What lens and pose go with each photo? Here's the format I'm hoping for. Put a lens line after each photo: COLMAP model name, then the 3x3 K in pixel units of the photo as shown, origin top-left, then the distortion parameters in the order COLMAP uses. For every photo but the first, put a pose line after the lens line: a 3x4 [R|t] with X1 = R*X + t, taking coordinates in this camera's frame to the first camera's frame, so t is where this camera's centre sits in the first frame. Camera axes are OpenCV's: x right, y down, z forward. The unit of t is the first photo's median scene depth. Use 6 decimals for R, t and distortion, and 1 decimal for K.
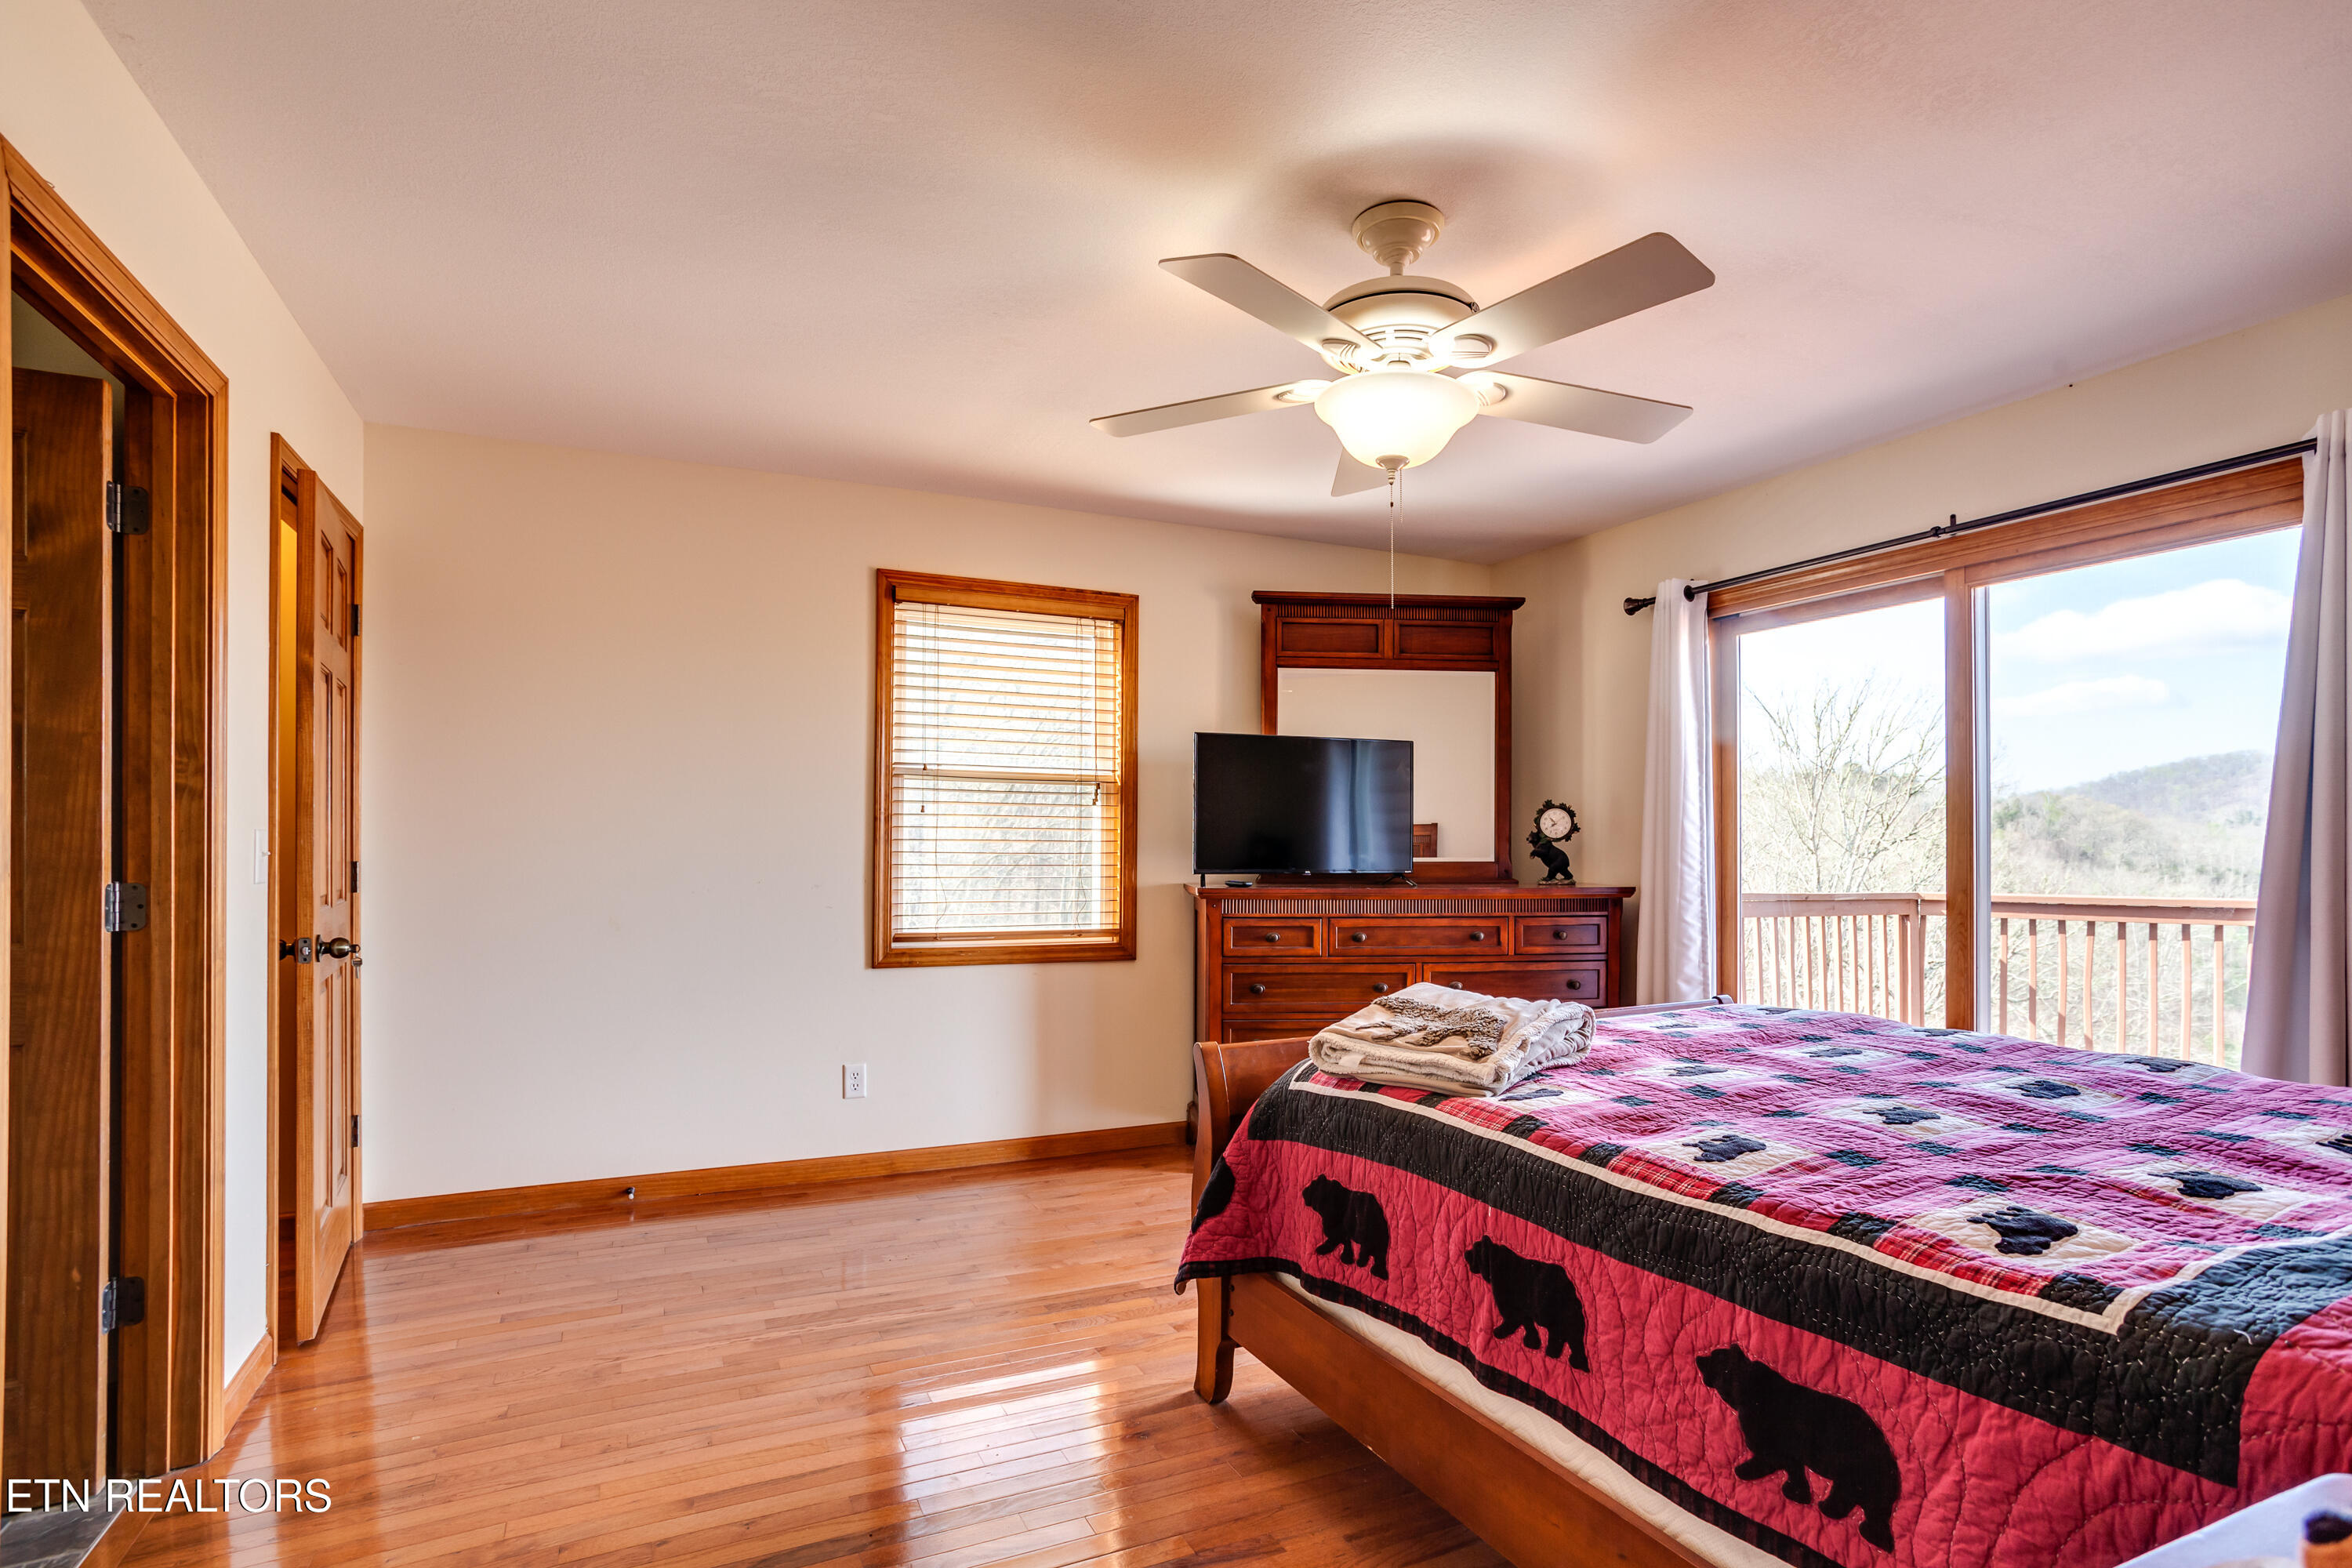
lens RADIAL K [[1173.2, 0, 1211.2], [0, 1173.2, 800.9], [0, 0, 1]] dist [-0.052054, 0.033517]
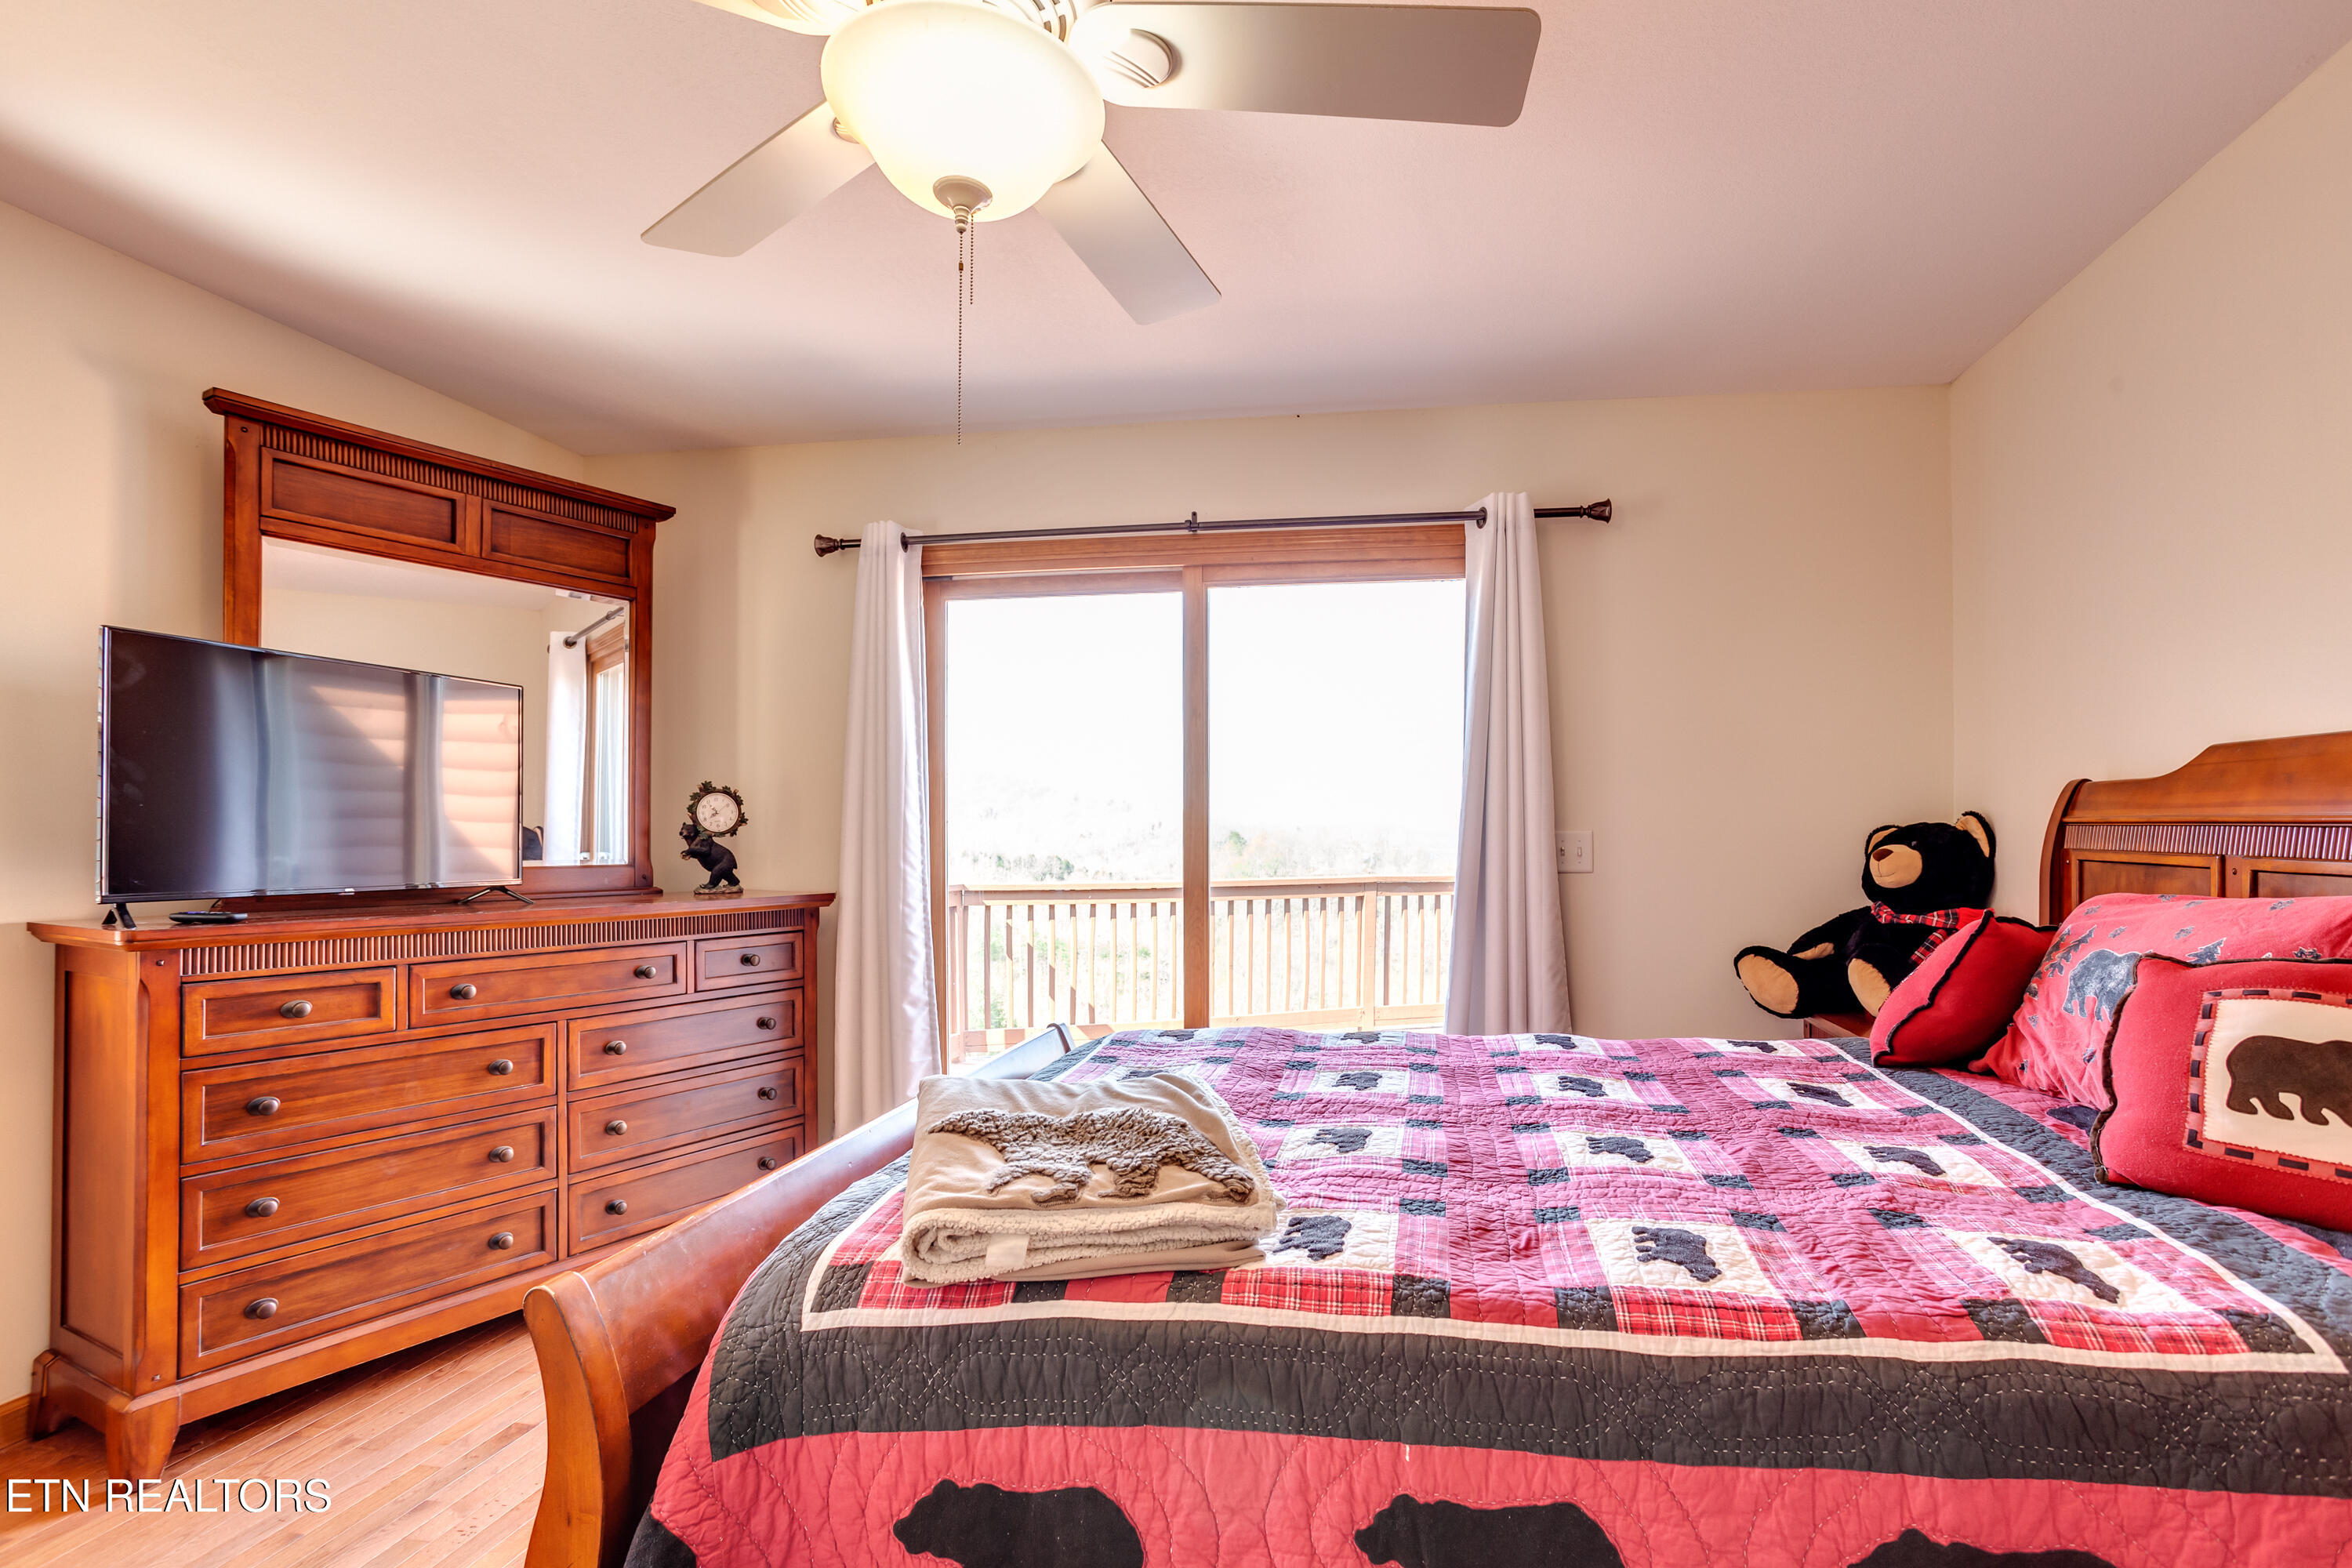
lens RADIAL K [[1159.2, 0, 1220.9], [0, 1159.2, 812.9], [0, 0, 1]] dist [-0.054288, 0.032458]
pose [[0.578516, 0.011713, 0.815587, -0.178523], [-0.027264, 0.999616, 0.004983, 0.009458], [-0.815216, -0.025119, 0.578613, 0.426861]]
